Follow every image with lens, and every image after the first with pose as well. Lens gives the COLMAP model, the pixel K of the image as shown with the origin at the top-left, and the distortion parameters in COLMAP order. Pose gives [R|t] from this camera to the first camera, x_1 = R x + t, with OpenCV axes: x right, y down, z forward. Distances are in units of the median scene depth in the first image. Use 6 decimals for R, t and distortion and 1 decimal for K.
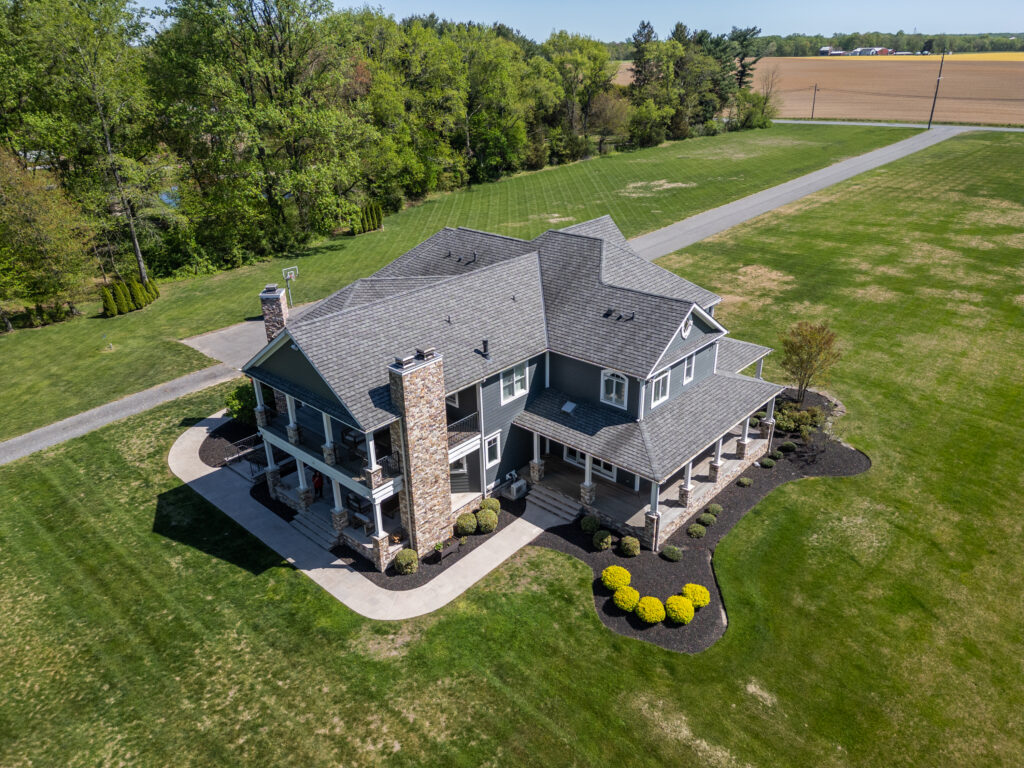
lens RADIAL K [[714.2, 0, 512.0], [0, 714.2, 384.0], [0, 0, 1]] dist [0.079838, -0.051950]
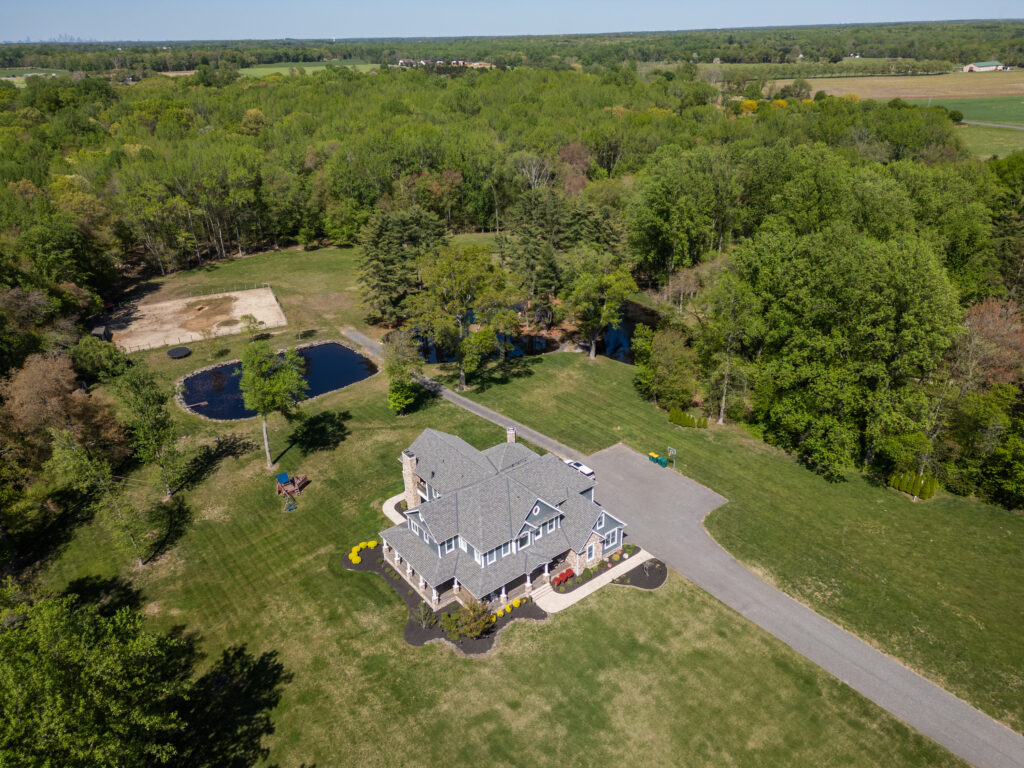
lens RADIAL K [[714.2, 0, 512.0], [0, 714.2, 384.0], [0, 0, 1]] dist [0.079838, -0.051950]
pose [[-0.172216, 0.444741, -0.878946, 2.127641], [-0.386073, 0.790418, 0.475591, -1.717145], [0.906250, 0.421242, 0.035580, 1.000068]]
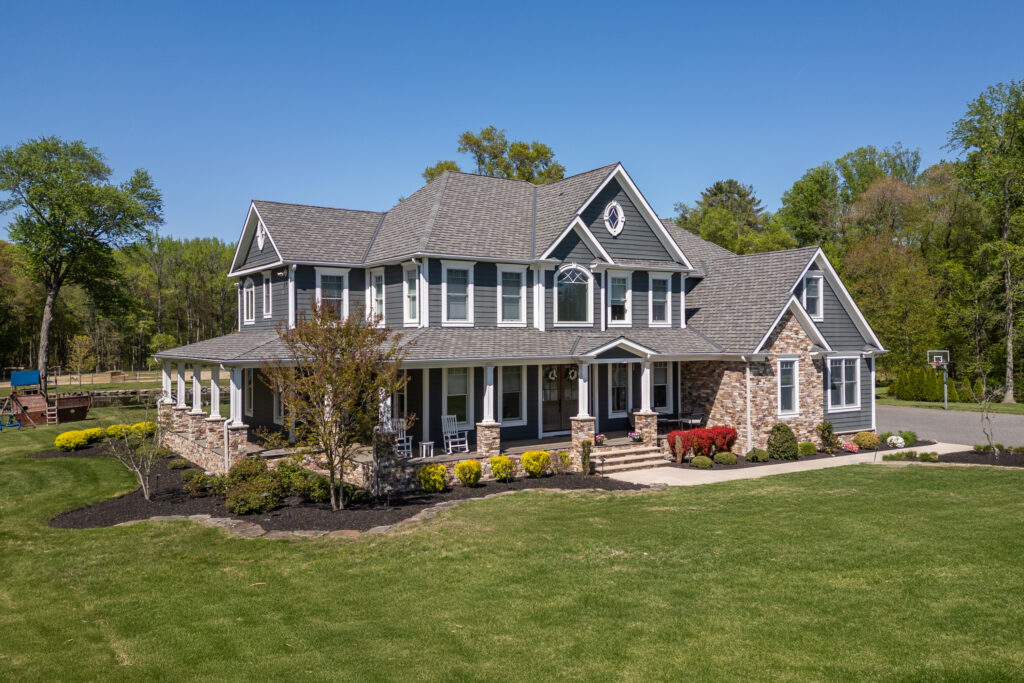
lens RADIAL K [[813.0, 0, 564.8], [0, 813.0, 335.2], [0, 0, 1]] dist [0.066234, -0.004420]
pose [[-0.219539, 0.014473, -0.975496, 1.056319], [-0.399568, 0.910849, 0.103438, -0.207971], [0.890027, 0.412486, -0.194184, 1.520462]]
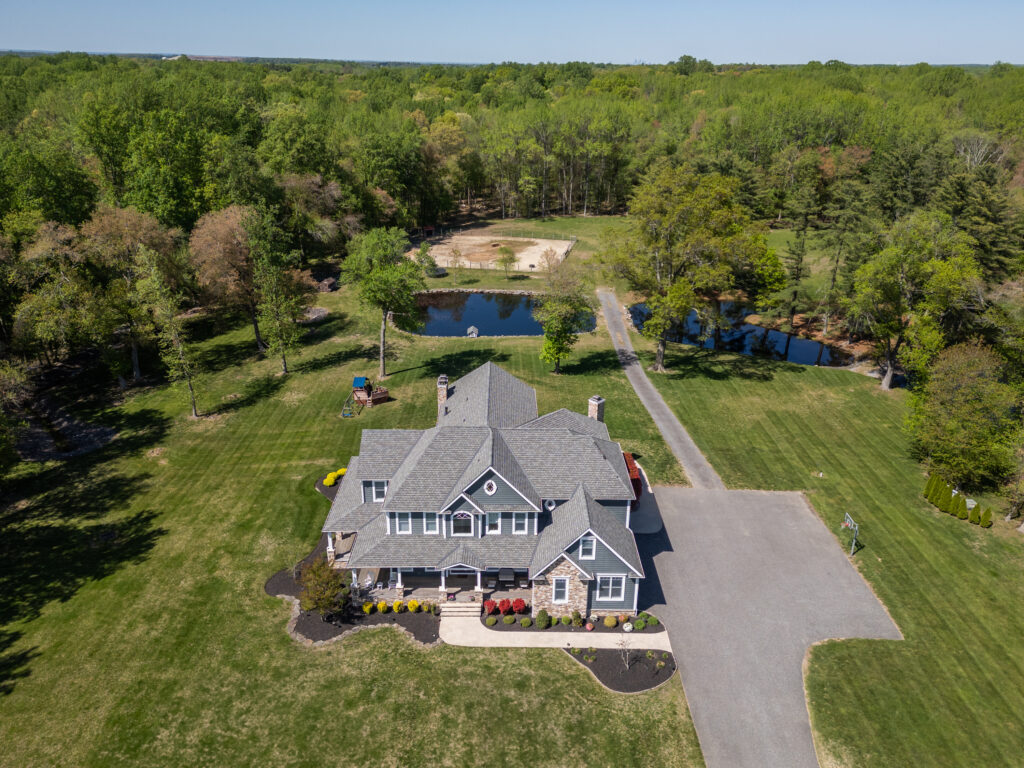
lens RADIAL K [[756.1, 0, 512.0], [0, 756.1, 384.0], [0, 0, 1]] dist [0.067399, -0.009922]
pose [[-0.735694, 0.267710, -0.622162, 1.106142], [-0.282063, 0.714036, 0.640775, -1.493177], [0.615788, 0.646903, -0.449801, 1.970570]]
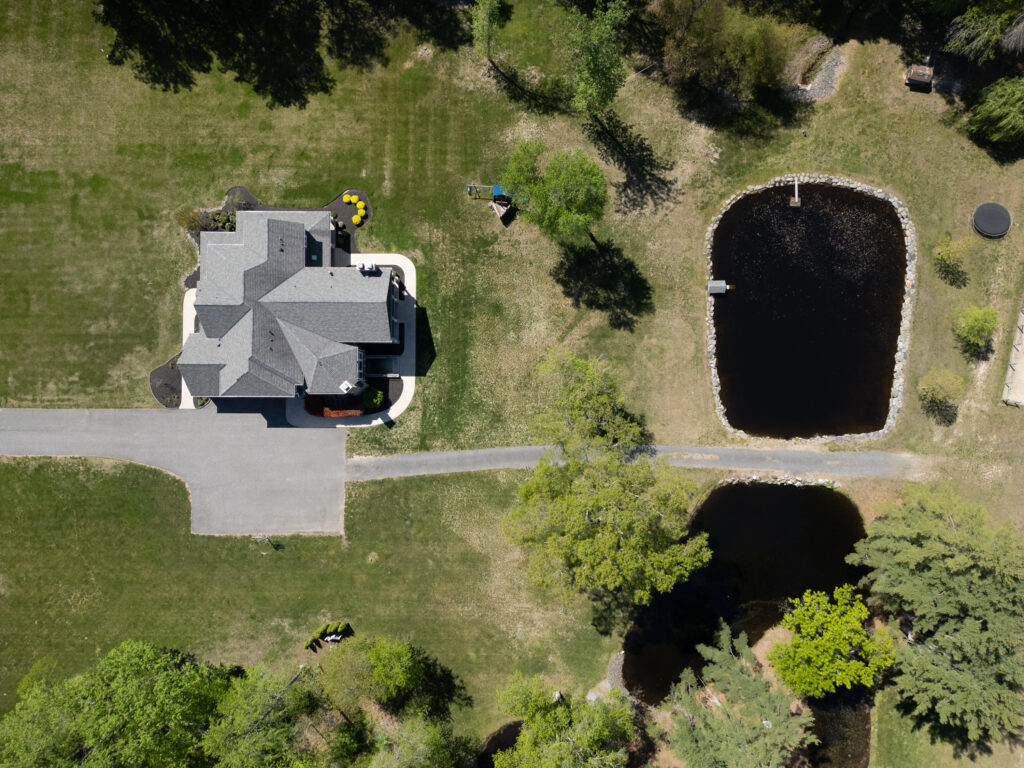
lens RADIAL K [[714.4, 0, 526.2], [0, 714.4, 384.1], [0, 0, 1]] dist [0.076656, -0.054914]
pose [[-0.667830, -0.742957, 0.044915, -0.954706], [0.338497, -0.249418, 0.907309, -2.336348], [-0.662889, 0.621133, 0.418058, -0.381344]]
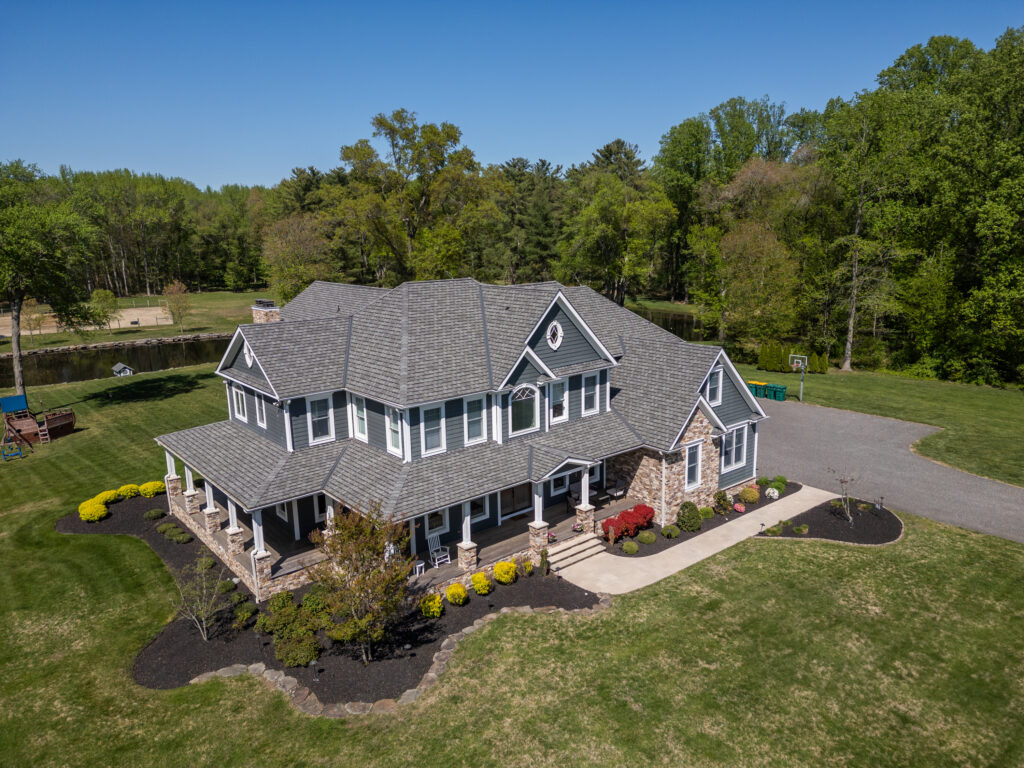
lens RADIAL K [[714.2, 0, 512.0], [0, 714.2, 384.0], [0, 0, 1]] dist [0.079838, -0.051950]
pose [[-0.142063, 0.228614, -0.963096, 1.086178], [-0.393000, 0.879967, 0.266851, -0.423952], [0.908498, 0.416406, -0.035166, 1.350846]]
